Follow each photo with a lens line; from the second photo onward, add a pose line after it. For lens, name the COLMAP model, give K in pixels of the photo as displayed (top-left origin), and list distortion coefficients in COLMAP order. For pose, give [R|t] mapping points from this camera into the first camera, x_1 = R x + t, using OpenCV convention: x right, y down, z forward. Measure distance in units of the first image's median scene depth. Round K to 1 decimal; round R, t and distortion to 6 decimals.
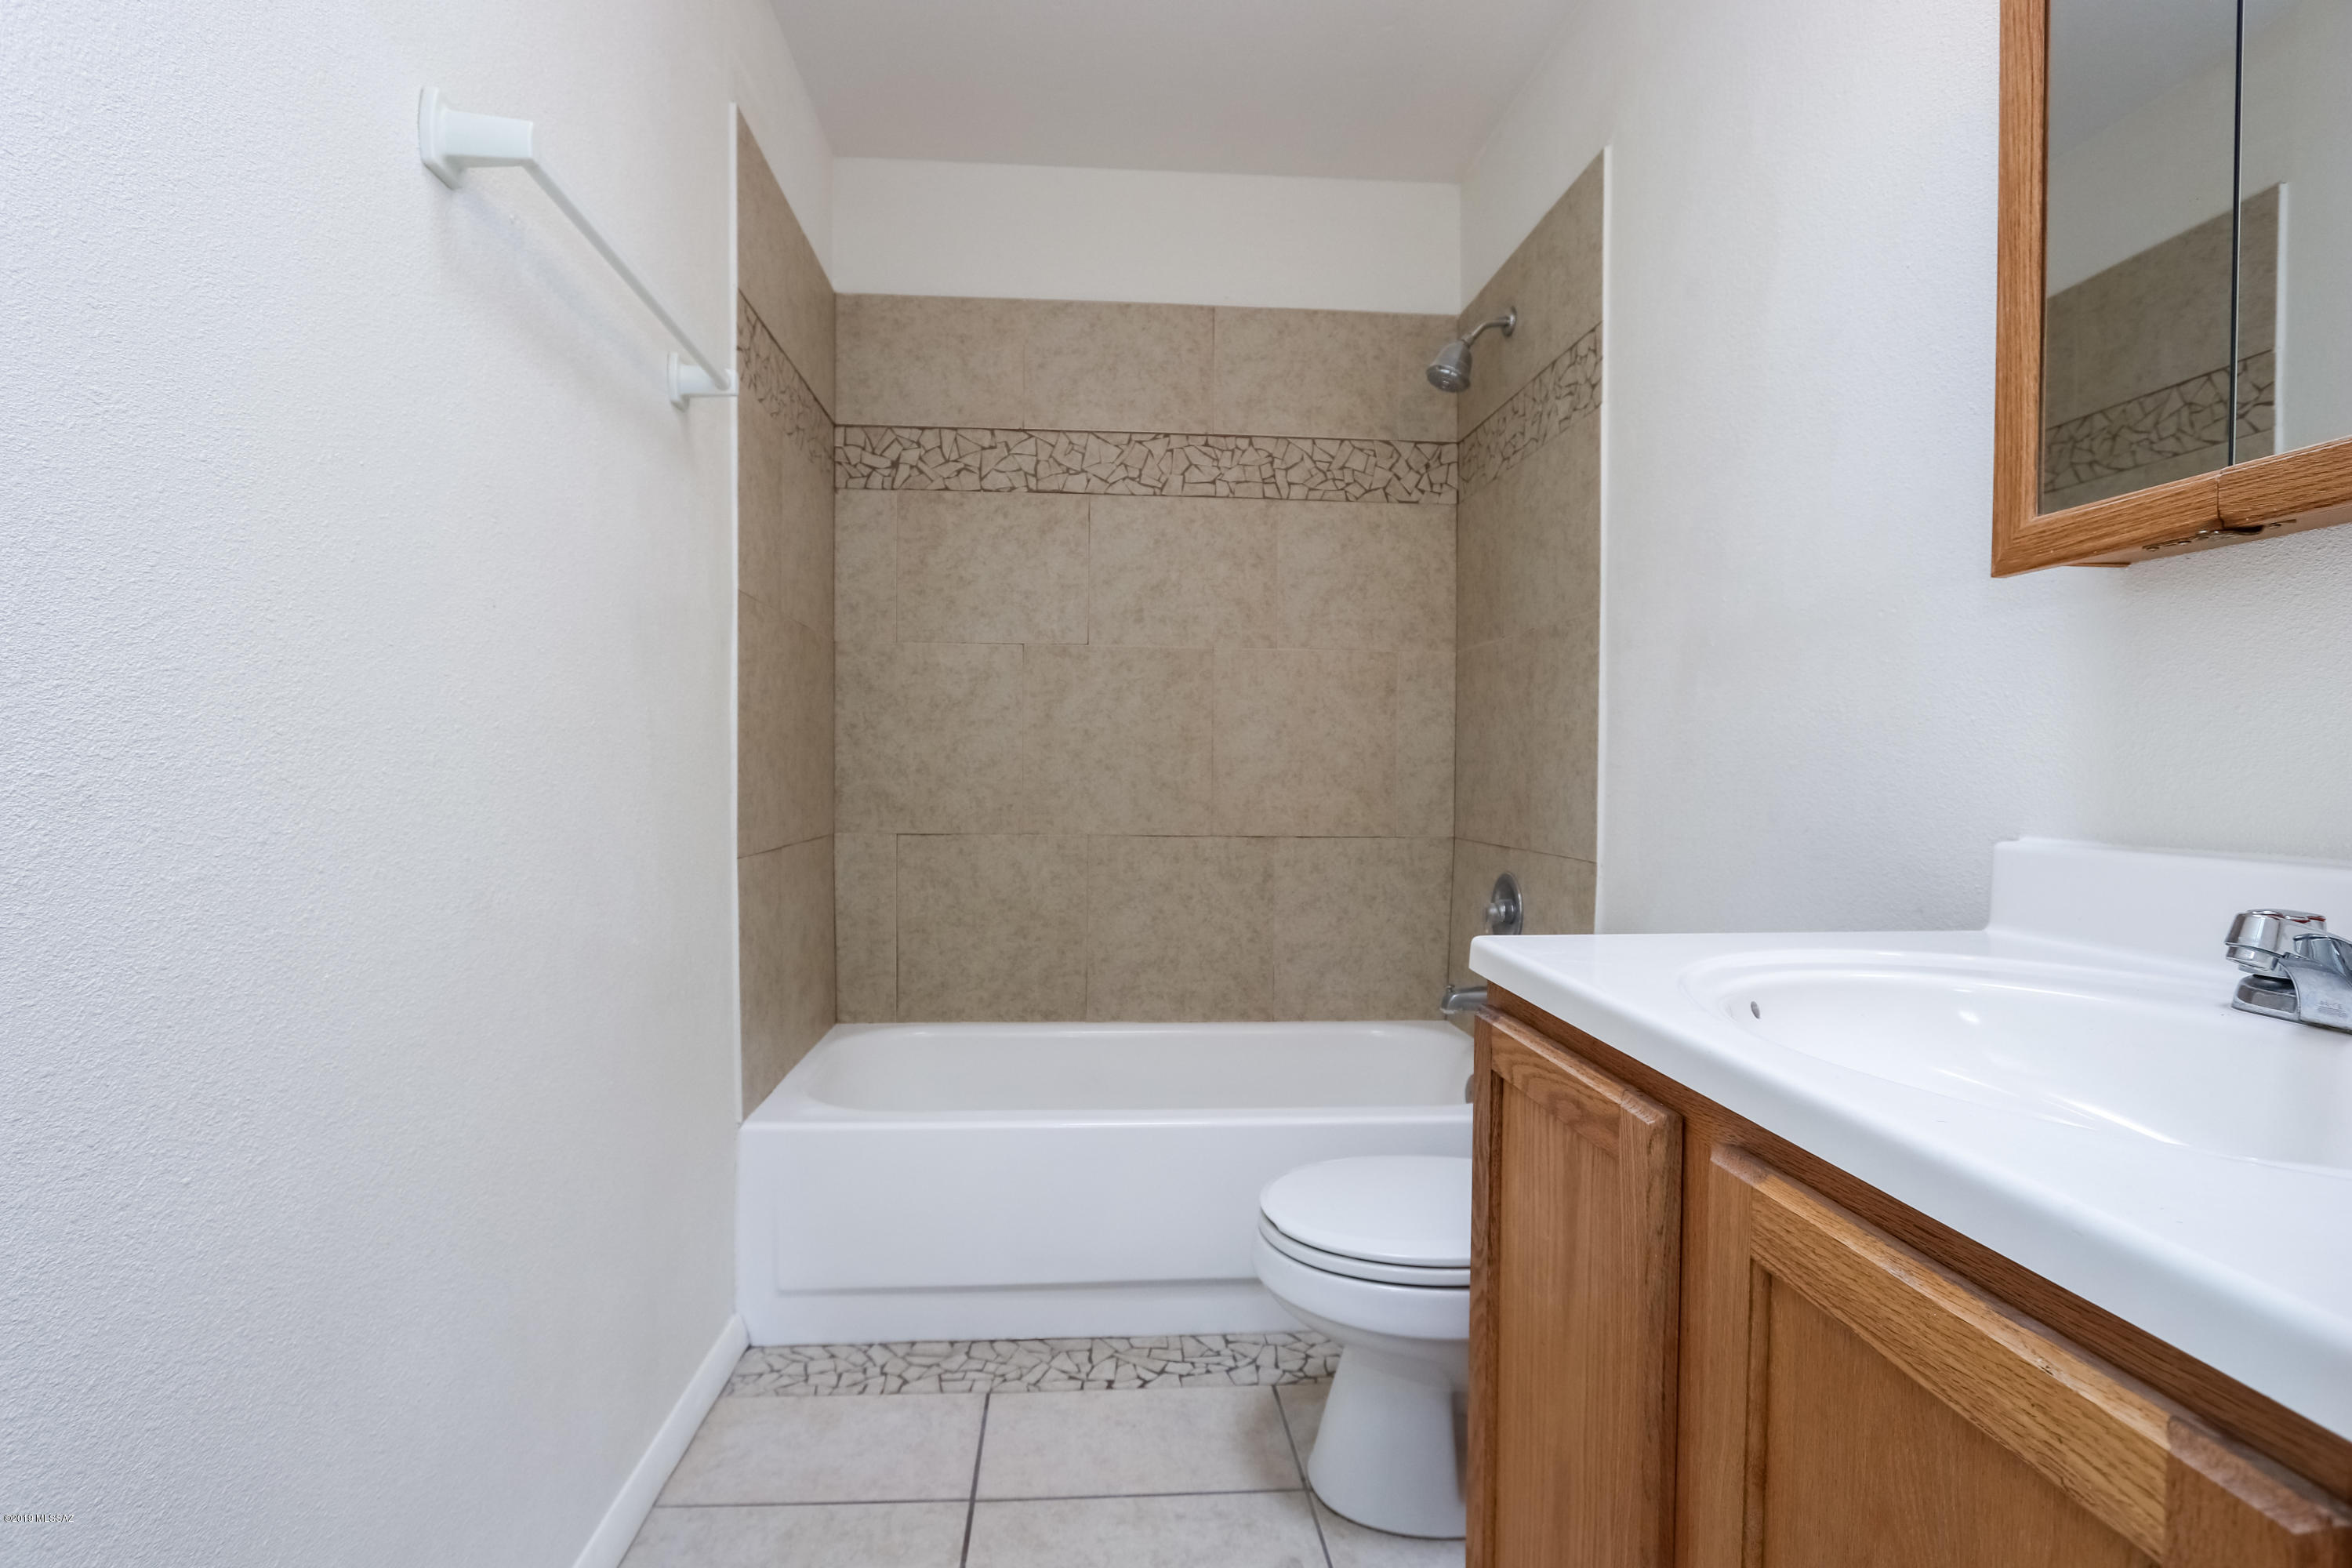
lens RADIAL K [[1128.4, 0, 1176.0], [0, 1128.4, 784.0], [0, 0, 1]] dist [-0.020300, 0.007823]
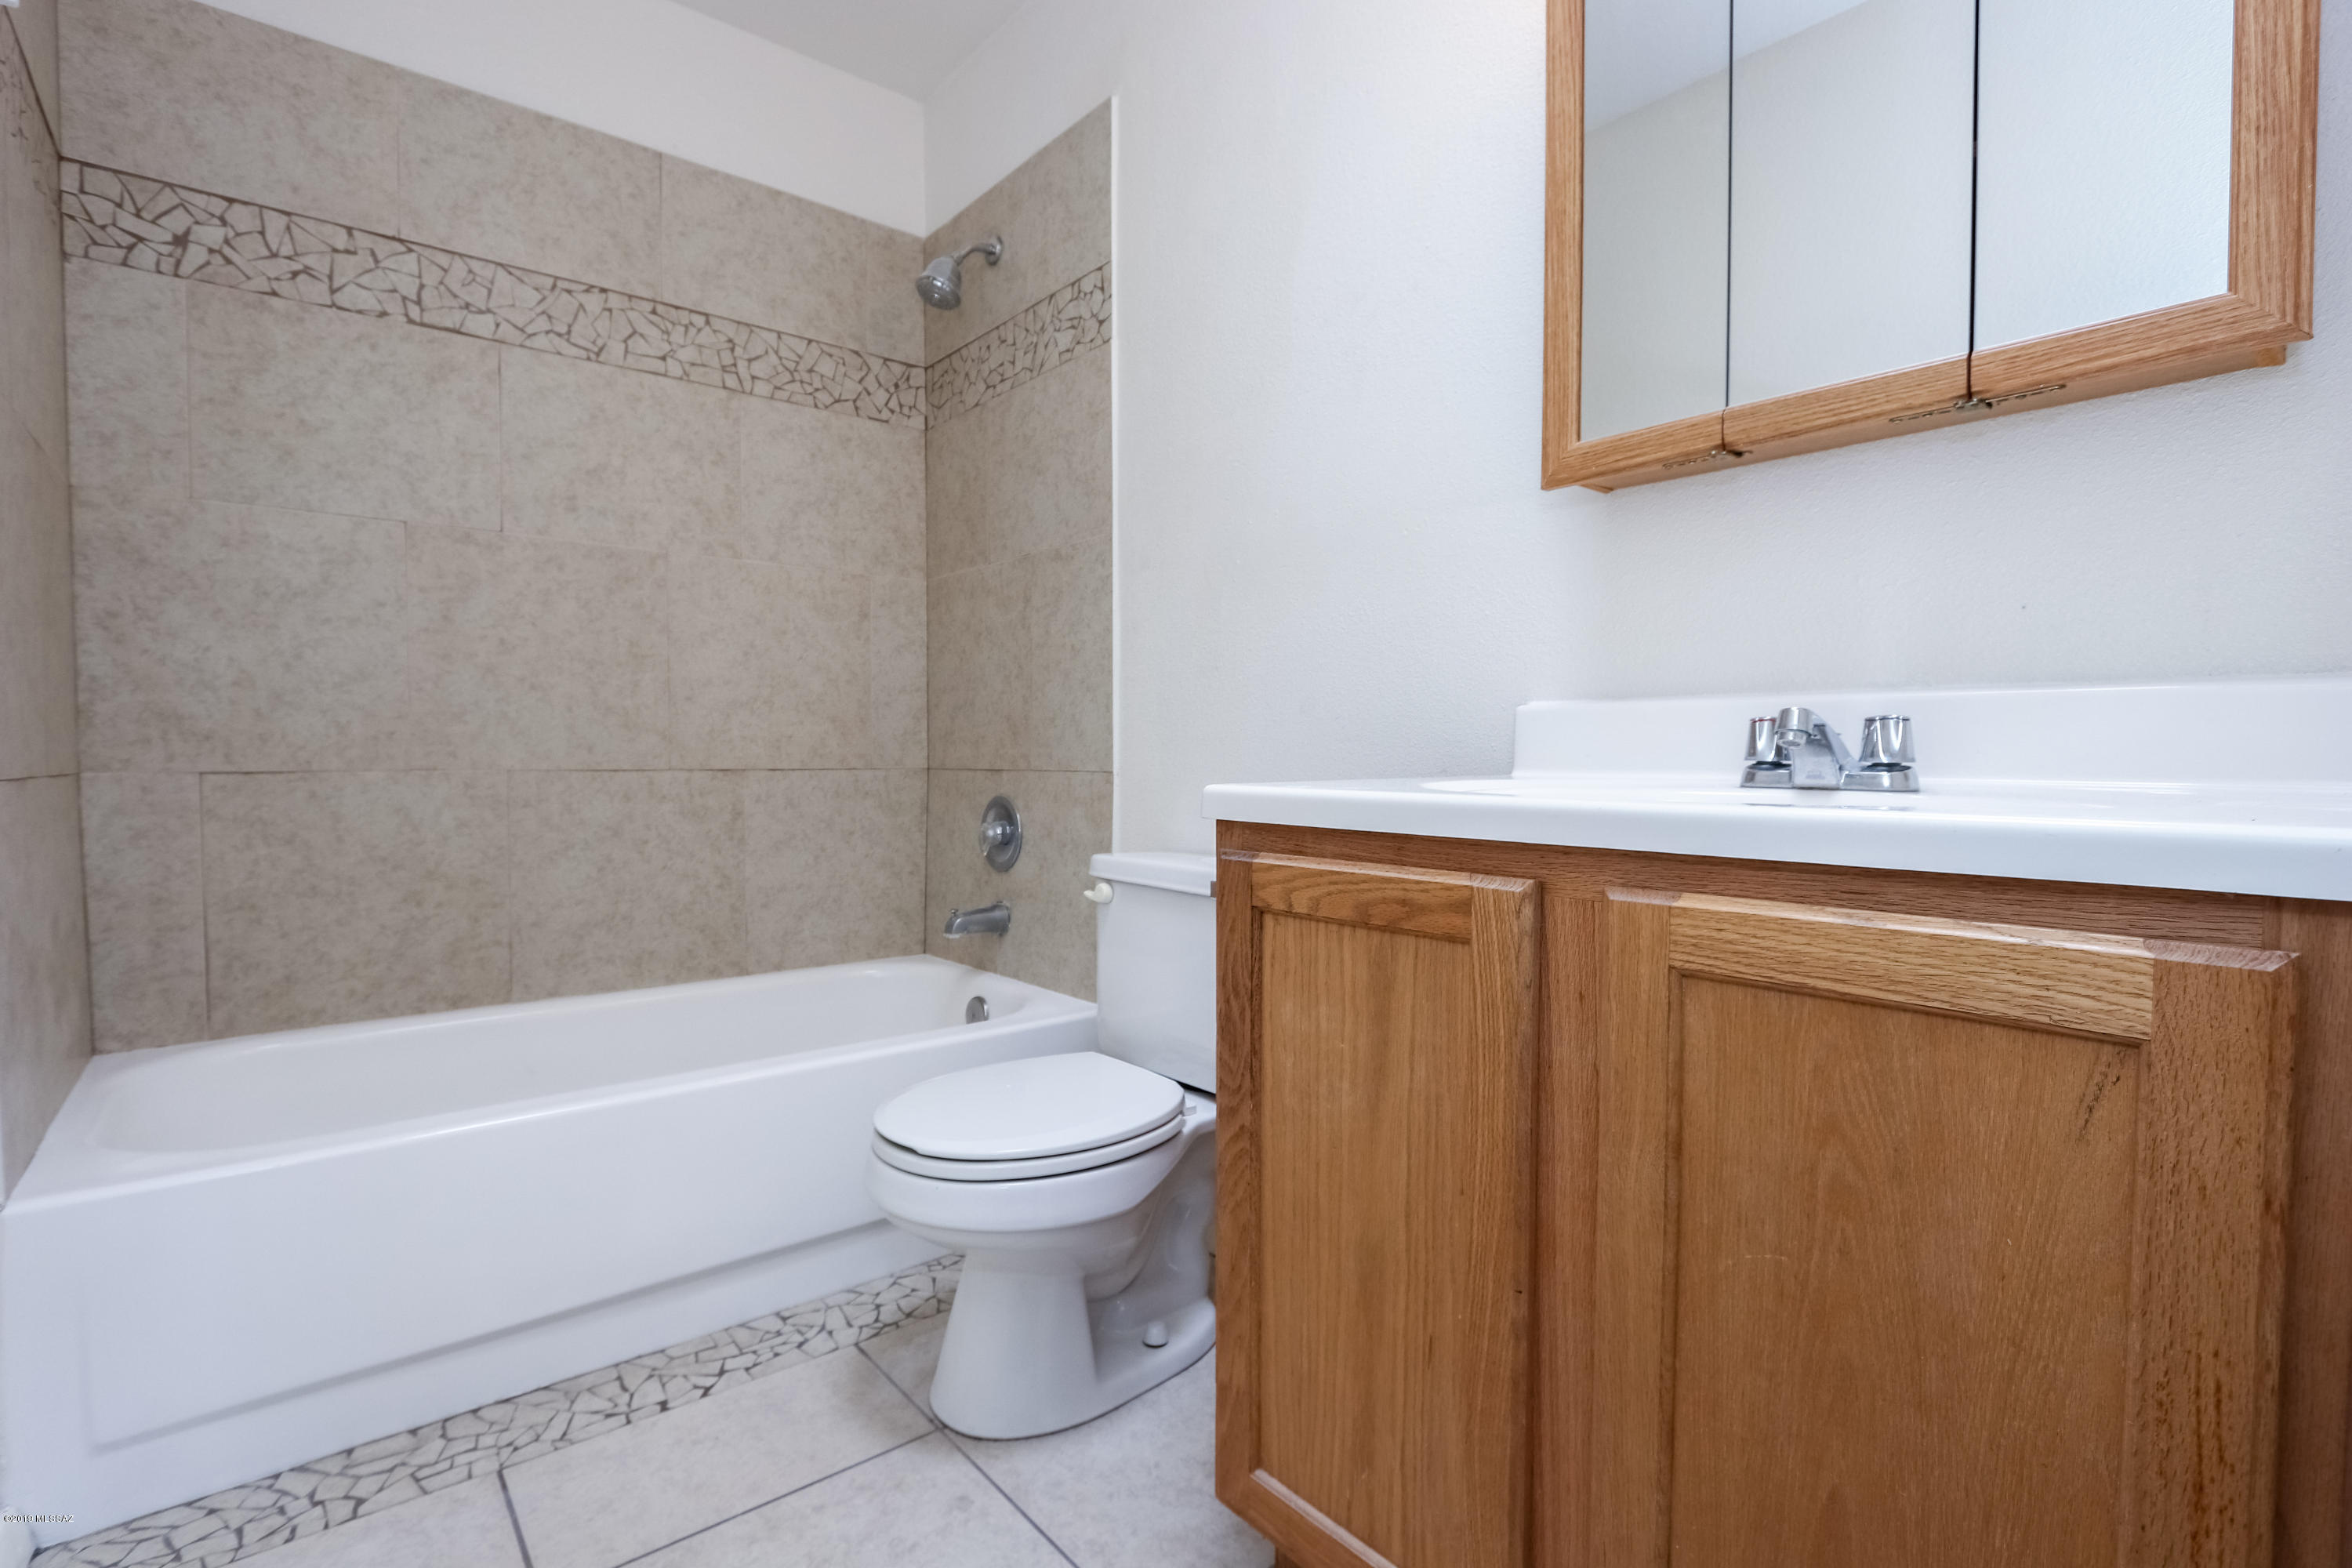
lens RADIAL K [[1099.1, 0, 1176.0], [0, 1099.1, 784.0], [0, 0, 1]] dist [-0.010168, 0.001245]
pose [[0.813626, -0.027492, 0.580738, -0.152387], [0.020209, 0.999615, 0.019008, 0.052356], [-0.581037, -0.003729, 0.813869, 0.095899]]
